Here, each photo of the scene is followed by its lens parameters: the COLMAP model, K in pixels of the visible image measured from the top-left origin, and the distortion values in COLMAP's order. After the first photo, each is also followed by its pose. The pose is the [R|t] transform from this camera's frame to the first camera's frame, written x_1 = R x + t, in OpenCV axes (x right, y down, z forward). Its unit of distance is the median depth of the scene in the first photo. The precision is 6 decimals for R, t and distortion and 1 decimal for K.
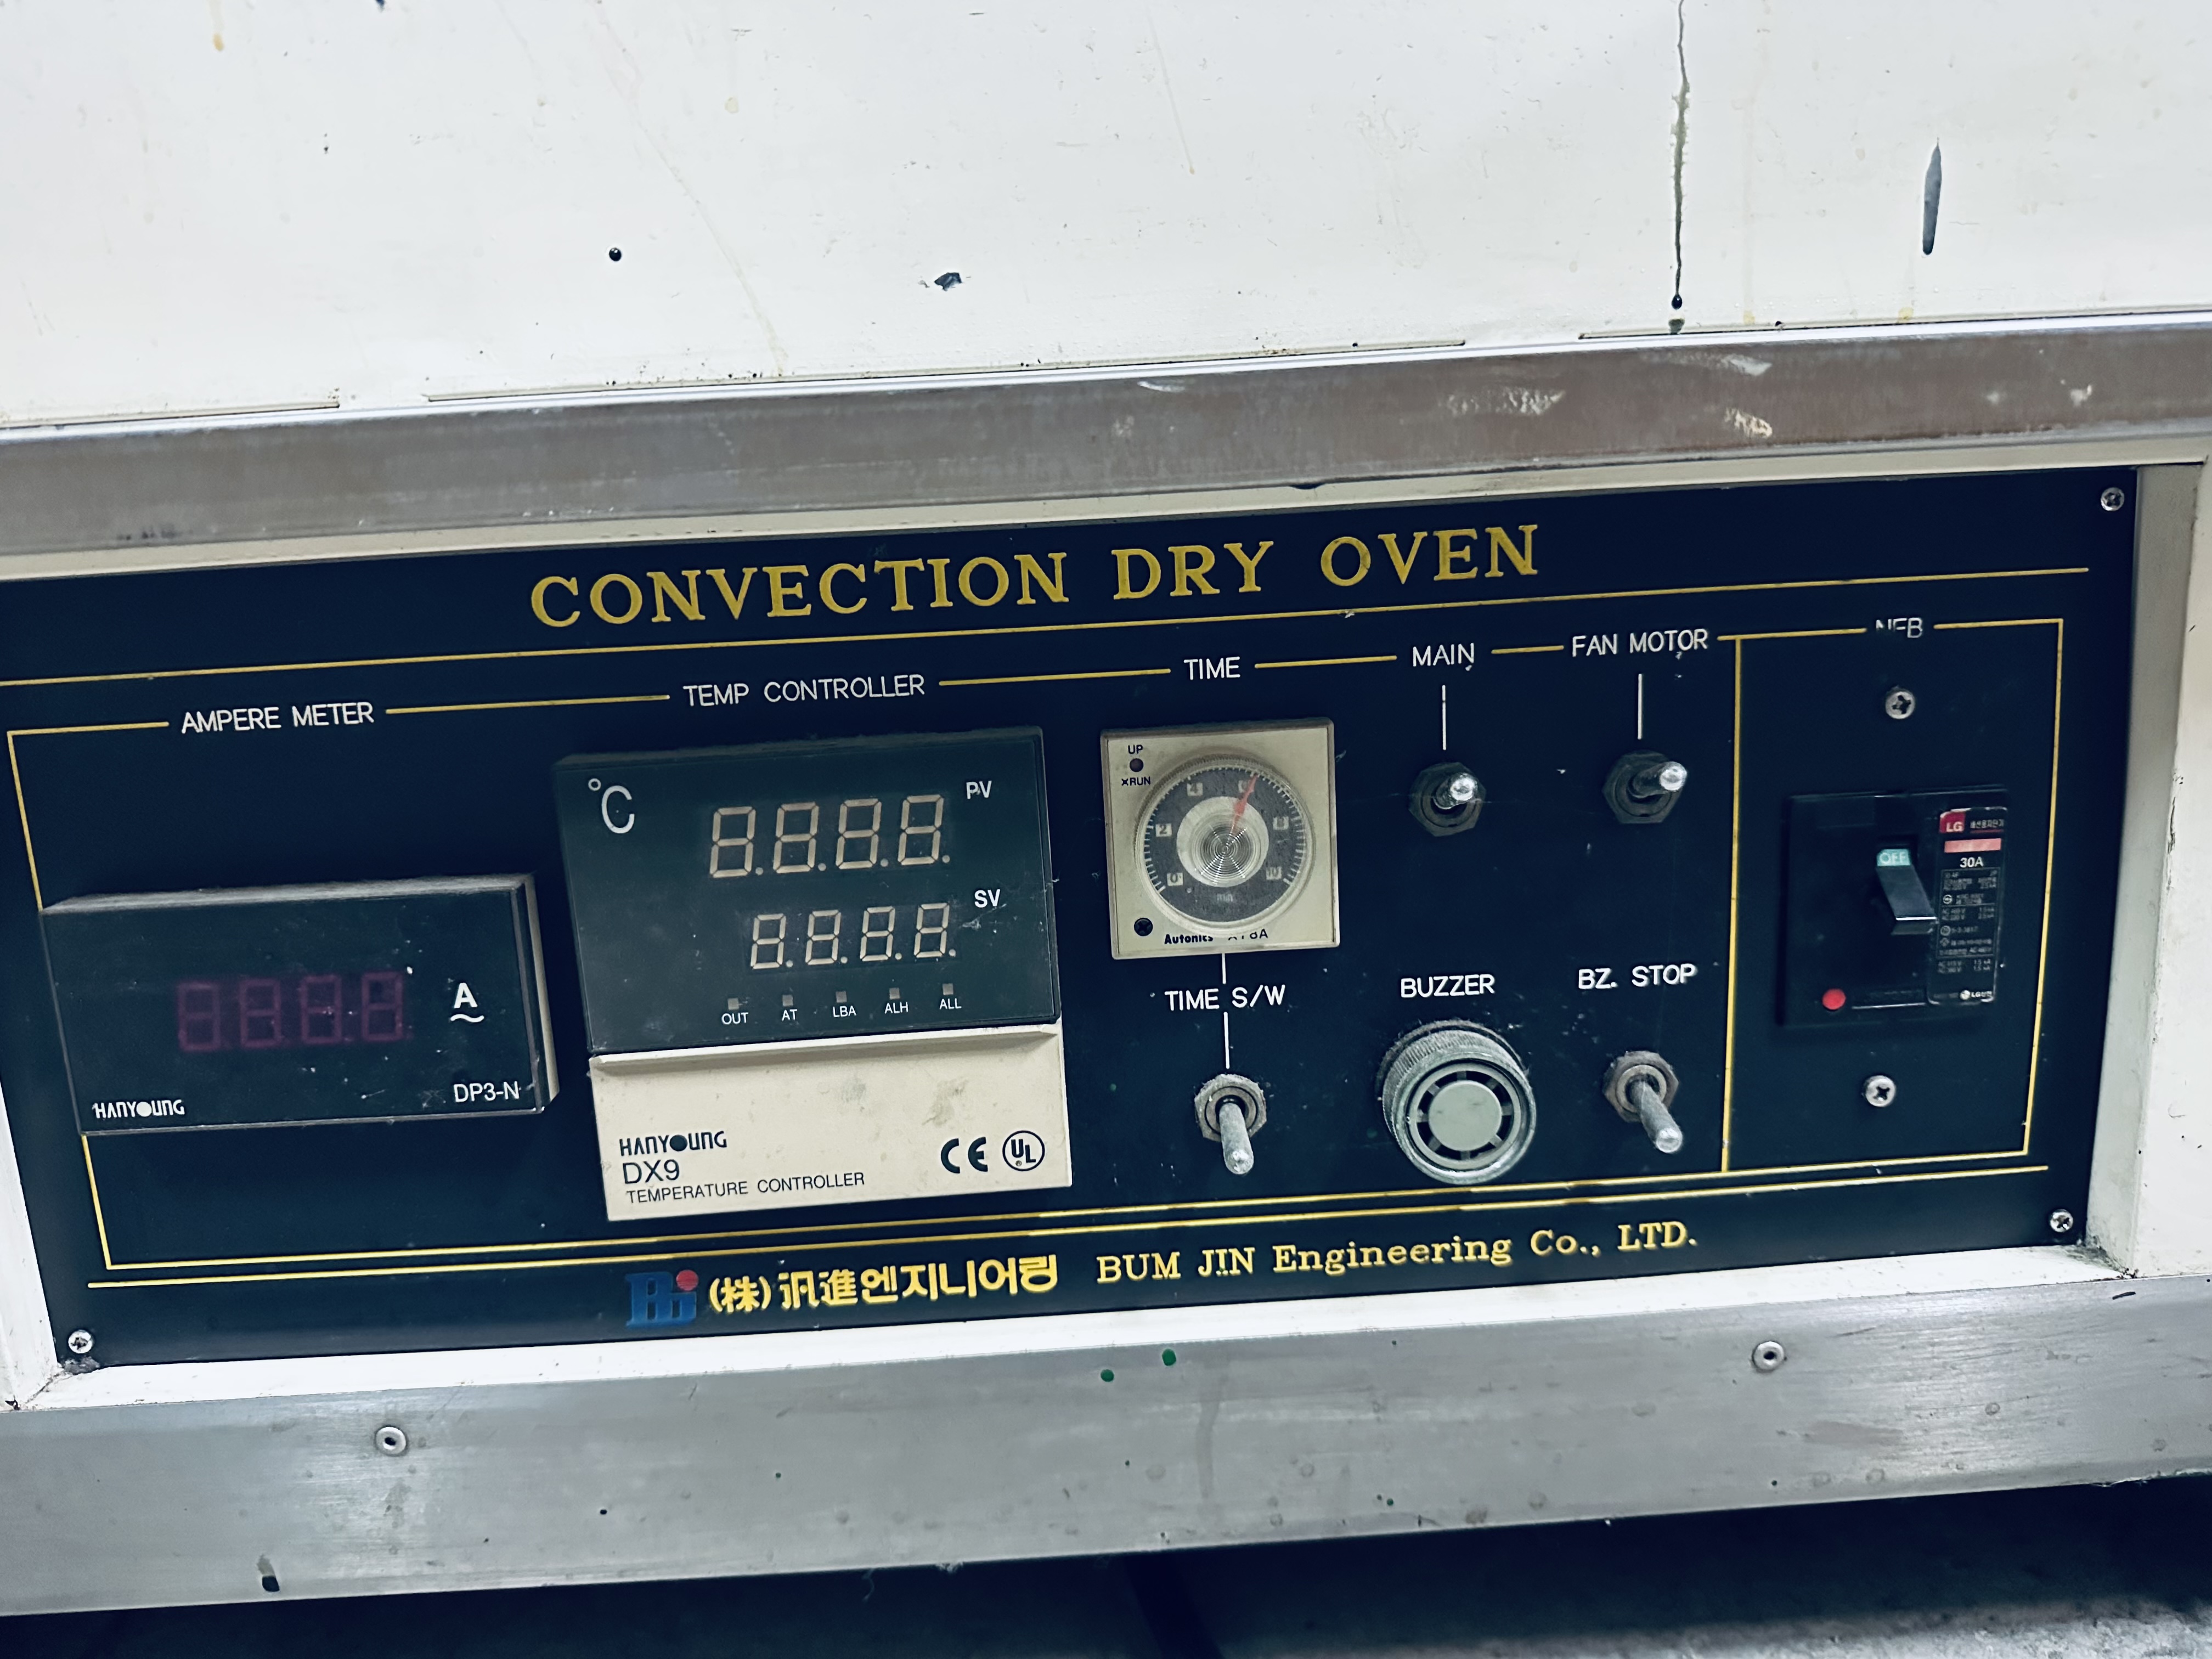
lens RADIAL K [[1562.1, 0, 1109.6], [0, 1562.1, 721.0], [0, 0, 1]] dist [0.075164, -0.125259]
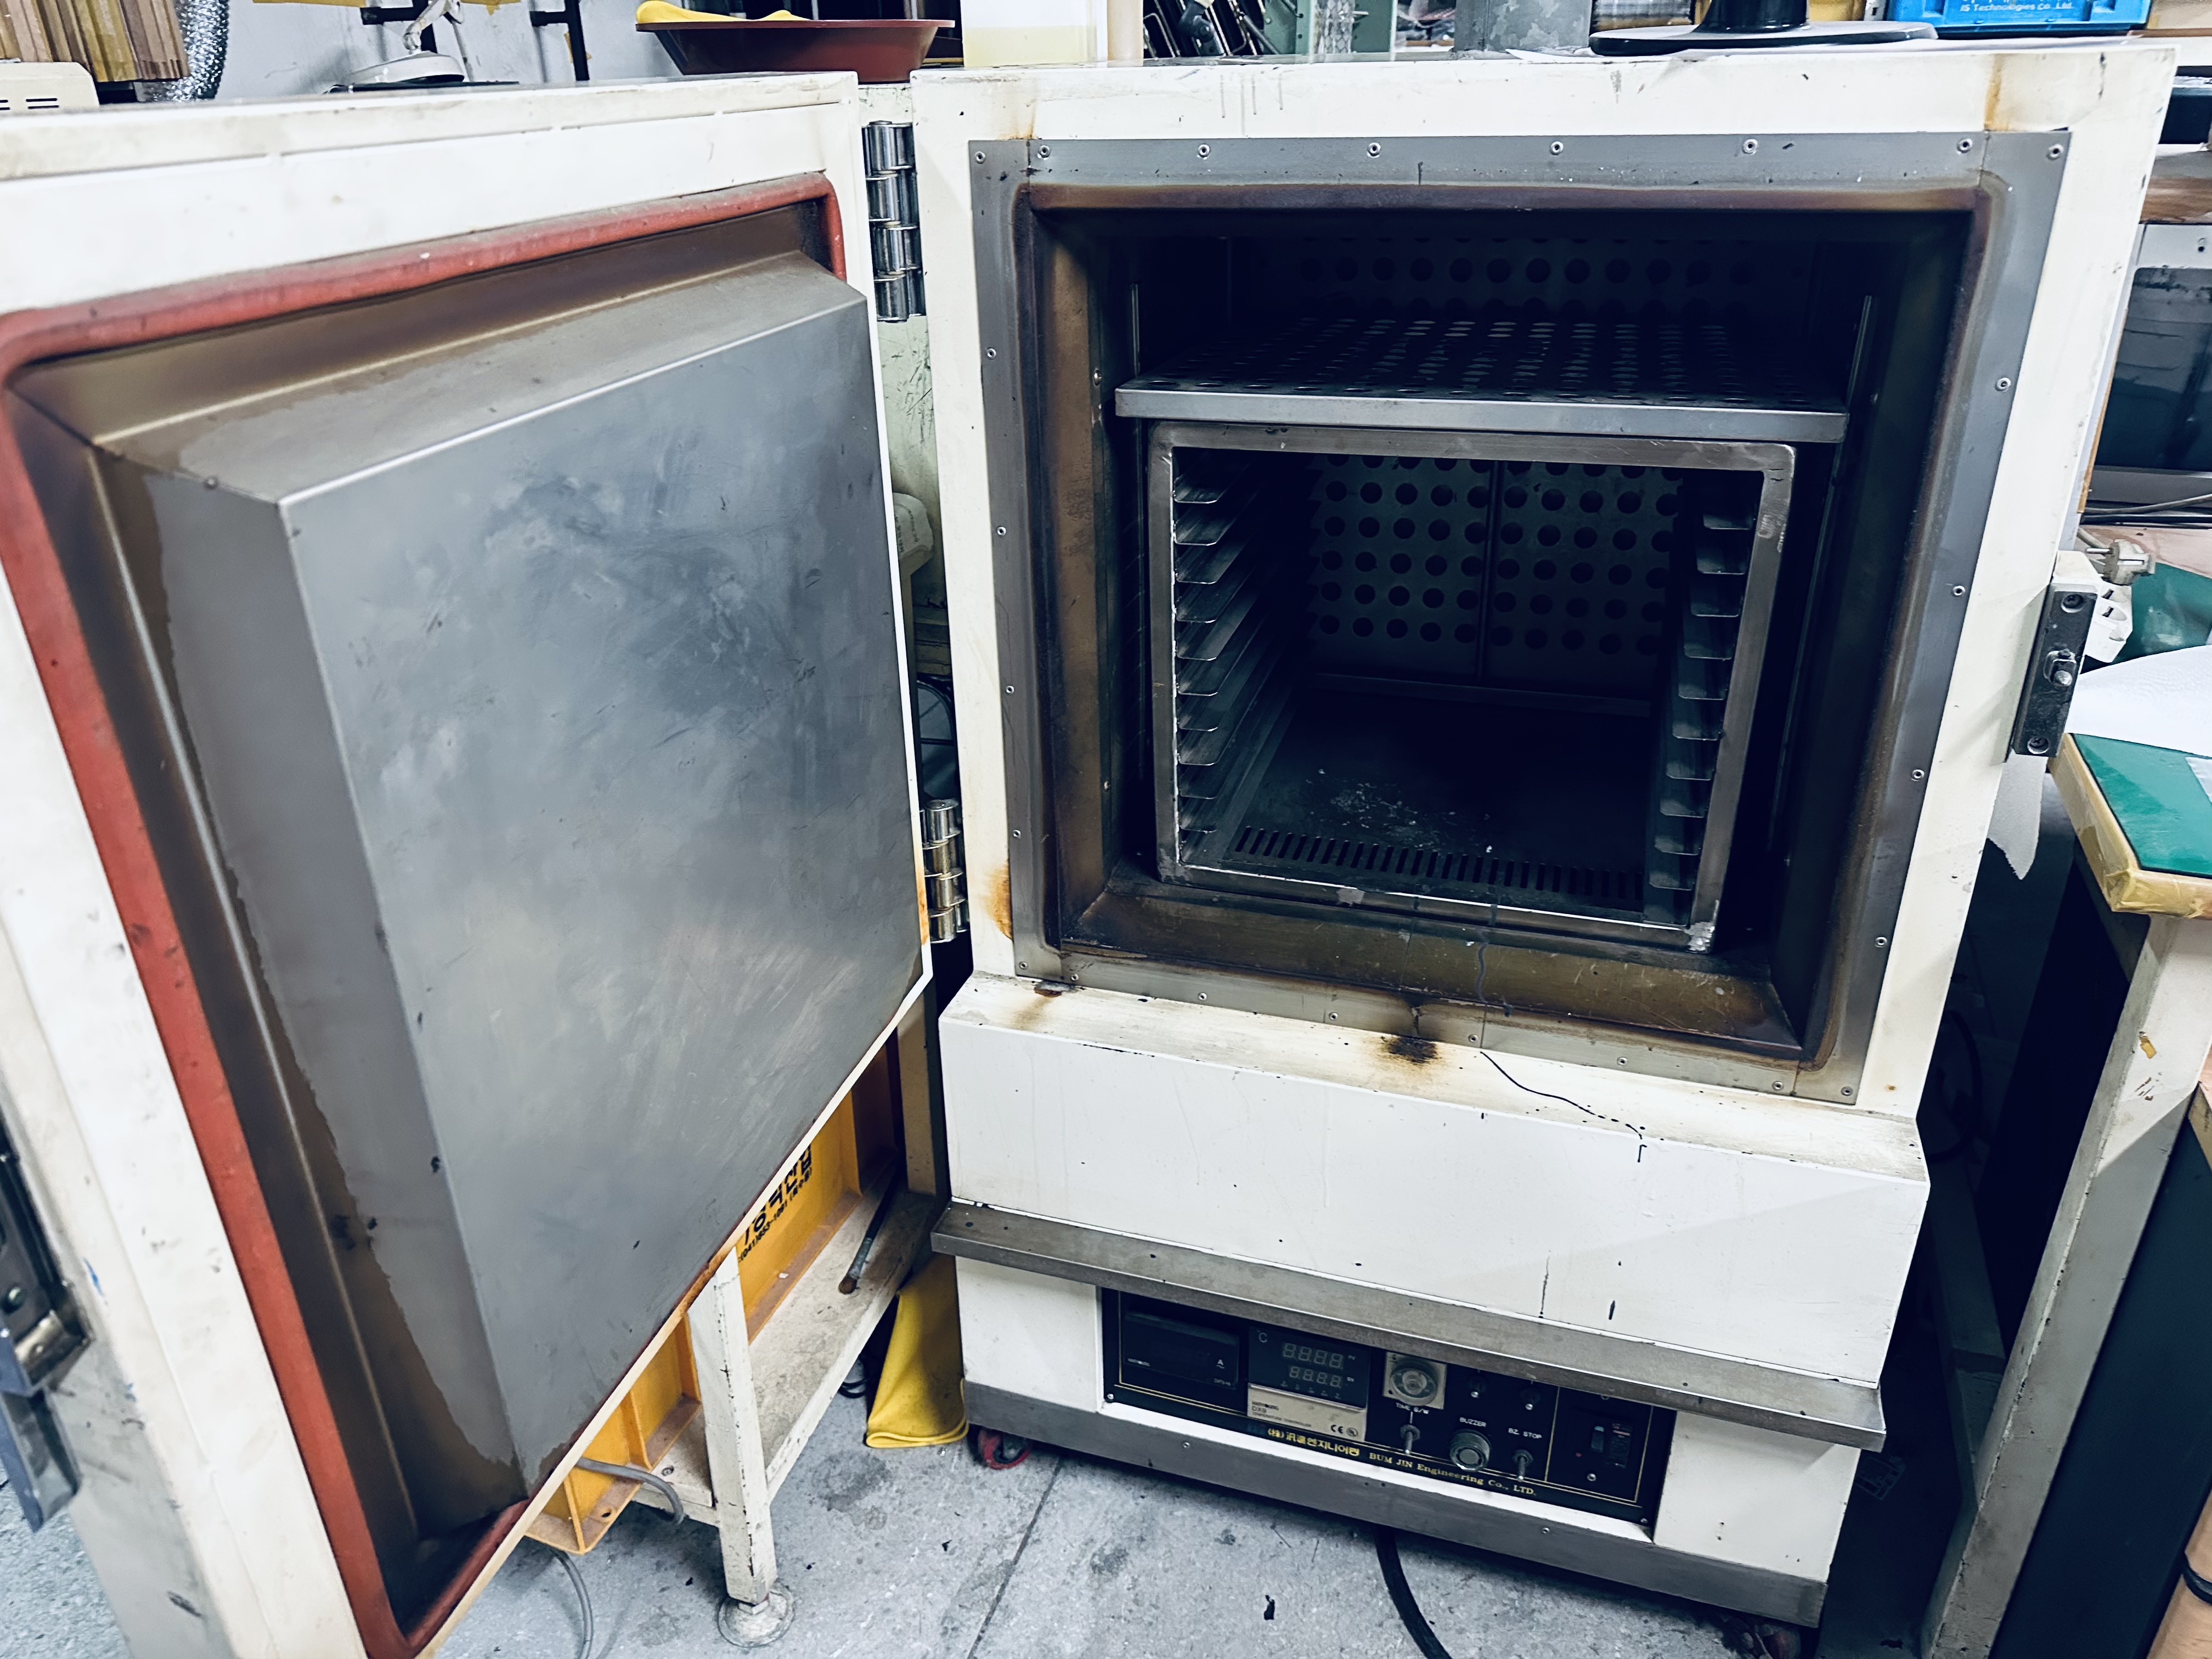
lens RADIAL K [[1577.2, 0, 1110.9], [0, 1577.2, 806.7], [0, 0, 1]] dist [-0.003851, -0.027729]
pose [[0.941469, 0.173904, -0.288779, 0.230503], [-0.091183, 0.956100, 0.278495, -2.155649], [0.324532, -0.235863, 0.915995, -2.309664]]
